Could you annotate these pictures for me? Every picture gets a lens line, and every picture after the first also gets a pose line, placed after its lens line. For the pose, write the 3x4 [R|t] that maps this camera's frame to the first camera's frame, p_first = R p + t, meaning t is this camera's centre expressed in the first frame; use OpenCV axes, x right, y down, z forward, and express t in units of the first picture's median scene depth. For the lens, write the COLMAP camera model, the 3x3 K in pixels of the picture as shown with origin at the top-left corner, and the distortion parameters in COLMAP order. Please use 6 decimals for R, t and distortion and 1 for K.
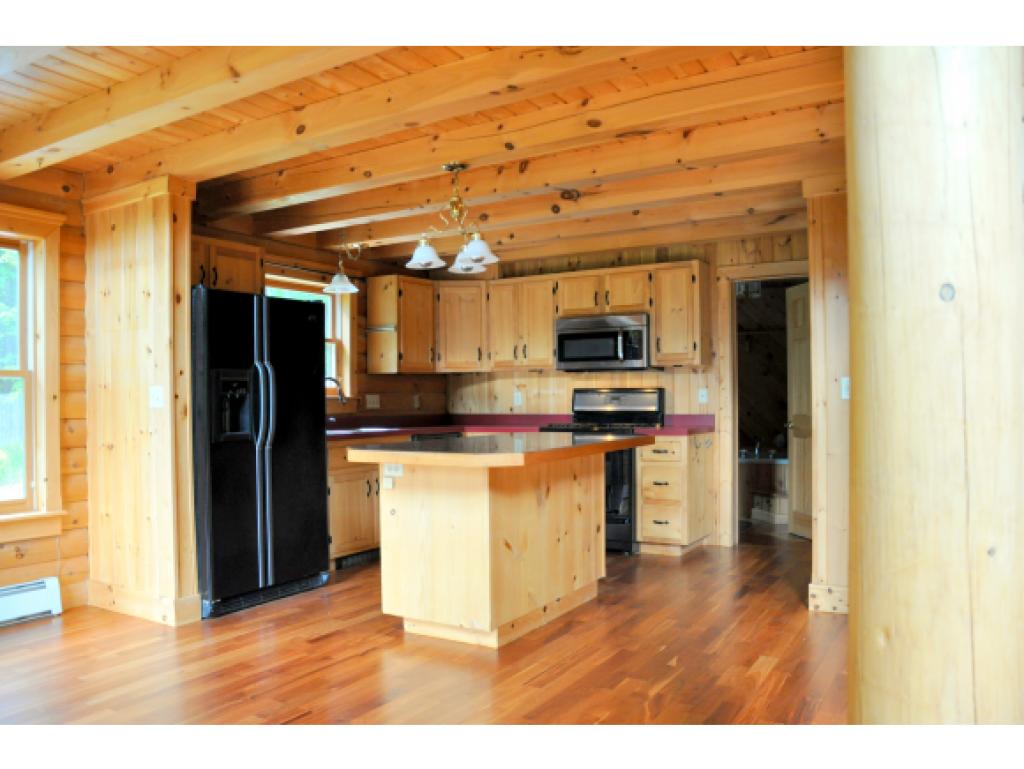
lens RADIAL K [[811.5, 0, 517.5], [0, 811.5, 391.4], [0, 0, 1]] dist [-0.123685, 0.083900]
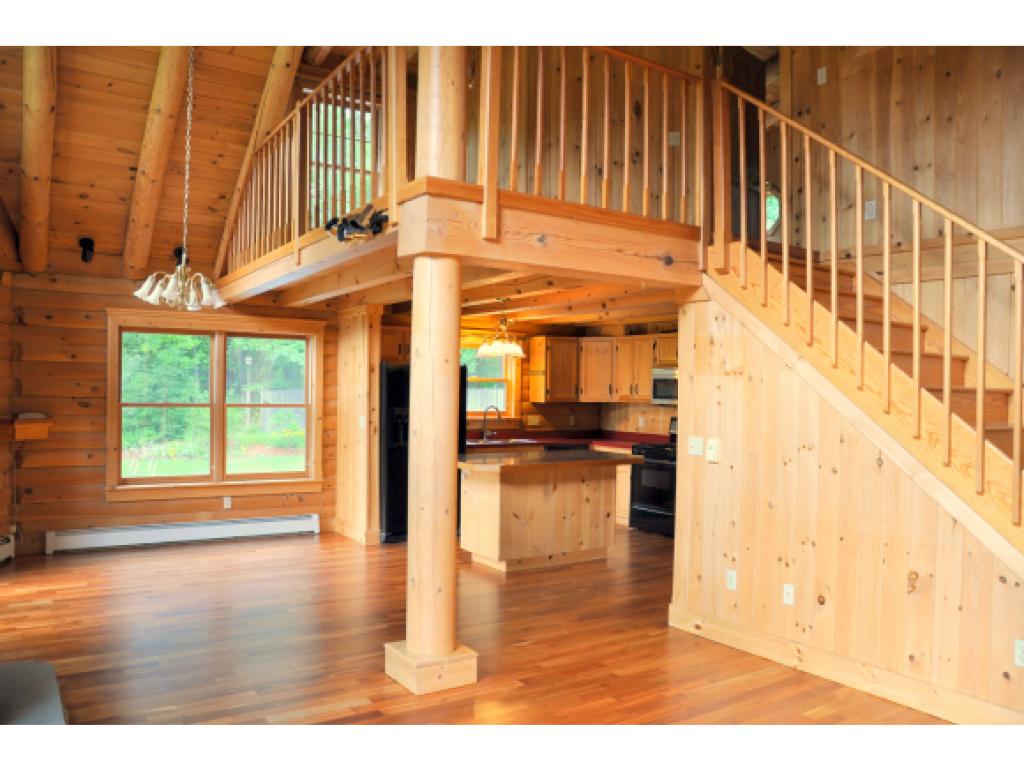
lens RADIAL K [[811.5, 0, 510.9], [0, 811.5, 385.9], [0, 0, 1]] dist [-0.123685, 0.083900]
pose [[0.901947, 0.025078, -0.431118, 0.643547], [-0.023965, 0.999681, 0.008013, -0.095554], [0.431181, 0.003105, 0.902260, -0.535993]]
